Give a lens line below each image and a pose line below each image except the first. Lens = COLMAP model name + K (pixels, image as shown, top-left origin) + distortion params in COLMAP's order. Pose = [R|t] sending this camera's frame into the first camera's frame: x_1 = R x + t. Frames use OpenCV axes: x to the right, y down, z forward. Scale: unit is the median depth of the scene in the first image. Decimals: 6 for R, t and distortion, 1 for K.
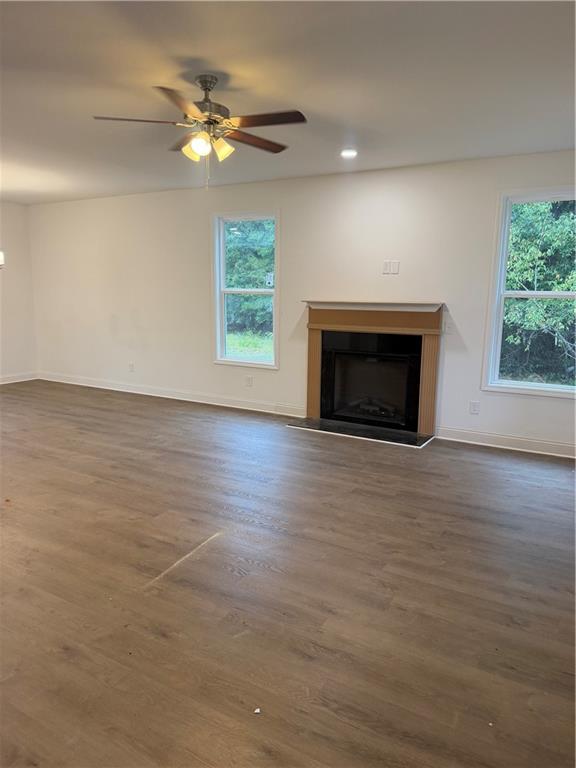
lens RADIAL K [[538.7, 0, 285.9], [0, 538.7, 378.0], [0, 0, 1]] dist [0.007780, -0.001324]
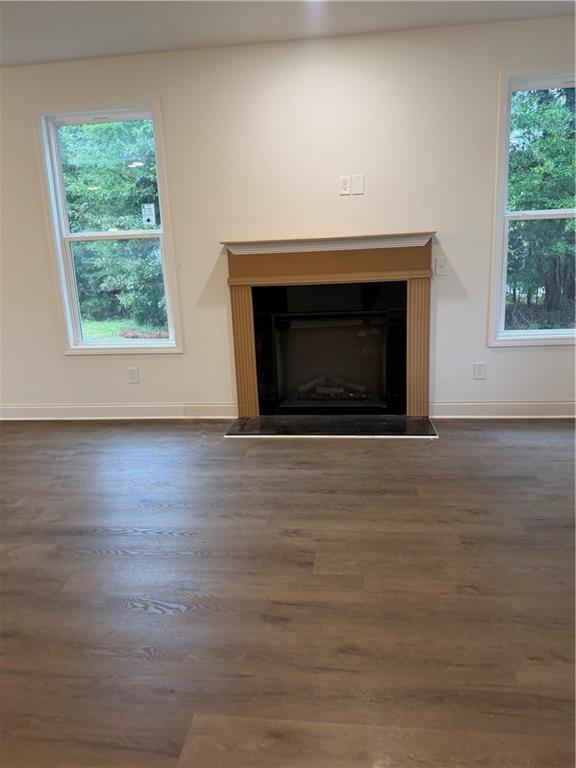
lens RADIAL K [[538.7, 0, 285.9], [0, 538.7, 378.0], [0, 0, 1]] dist [0.007780, -0.001324]
pose [[0.910346, -0.138523, 0.389977, -0.177430], [0.116497, 0.989988, 0.079704, -0.025197], [-0.397113, -0.027127, 0.917369, 0.380103]]
